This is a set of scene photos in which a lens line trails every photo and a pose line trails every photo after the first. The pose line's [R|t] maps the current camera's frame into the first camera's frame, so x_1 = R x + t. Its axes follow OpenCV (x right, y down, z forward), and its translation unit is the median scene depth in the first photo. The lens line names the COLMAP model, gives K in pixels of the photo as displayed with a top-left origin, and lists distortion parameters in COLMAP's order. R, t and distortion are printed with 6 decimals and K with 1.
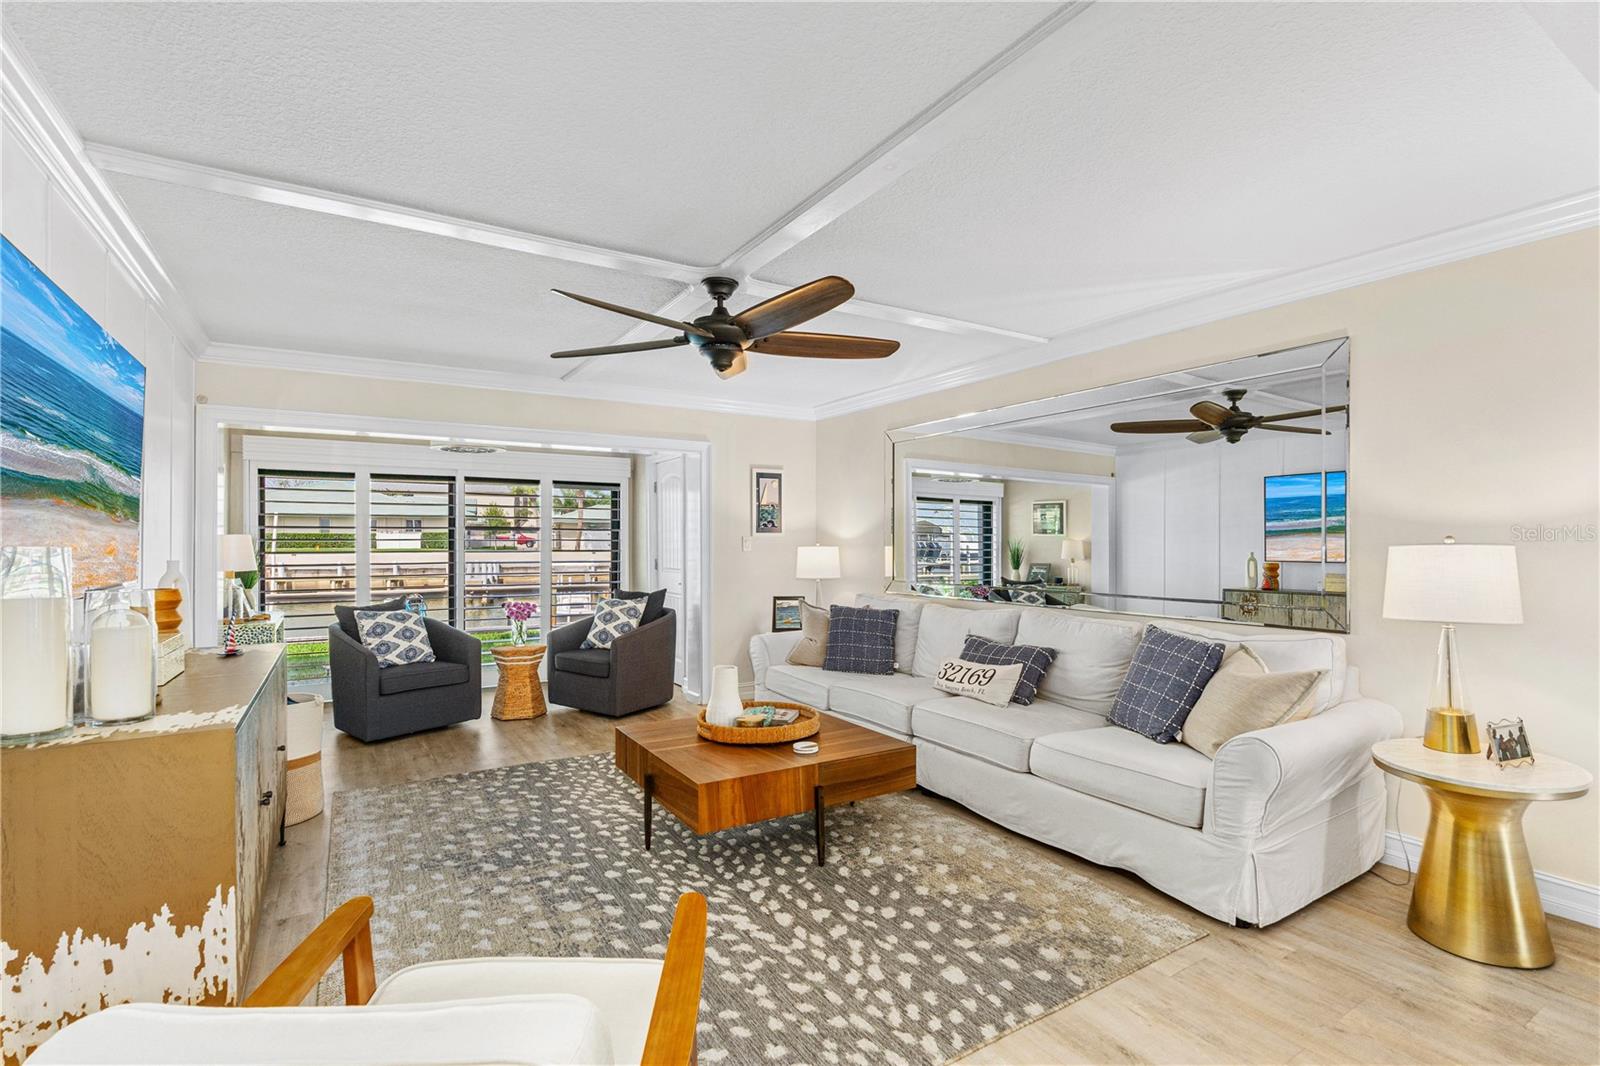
lens RADIAL K [[748.9, 0, 802.2], [0, 748.9, 539.3], [0, 0, 1]] dist [-0.010944, 0.004020]
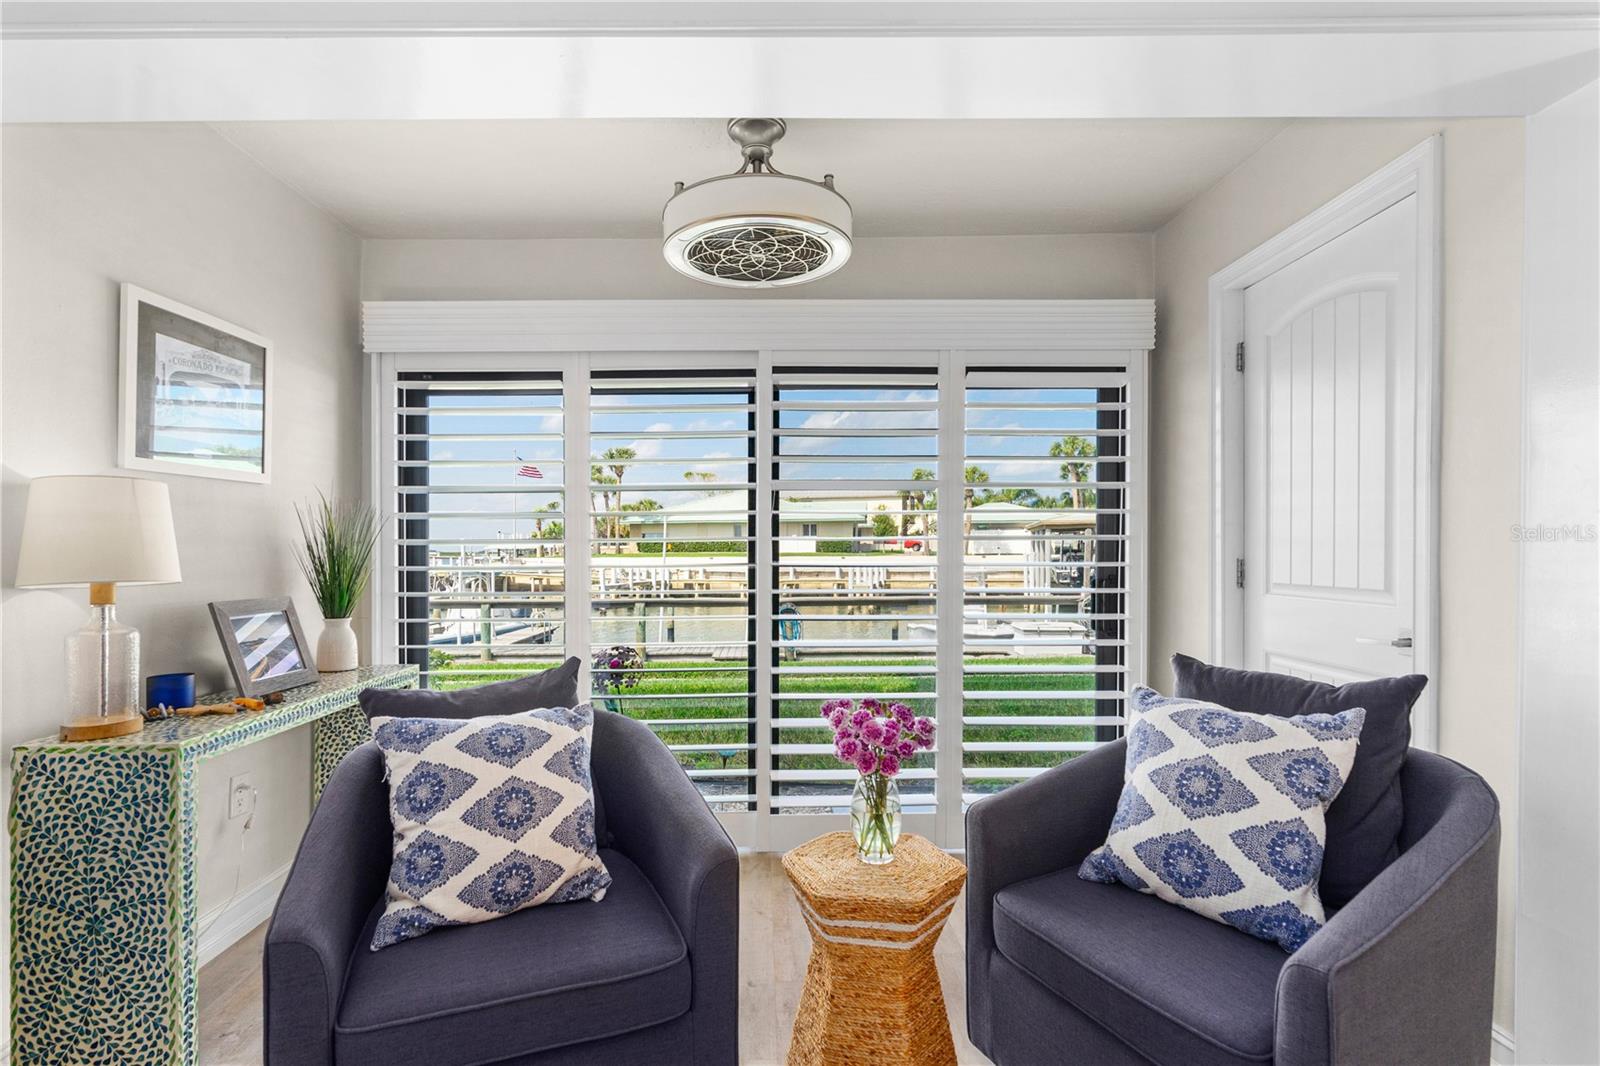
lens RADIAL K [[748.9, 0, 776.0], [0, 748.9, 552.9], [0, 0, 1]] dist [-0.010944, 0.004020]
pose [[0.860759, -0.004140, -0.508995, -0.423506], [0.010652, 0.999894, 0.009881, 0.034372], [0.508901, -0.013927, 0.860713, 1.182414]]
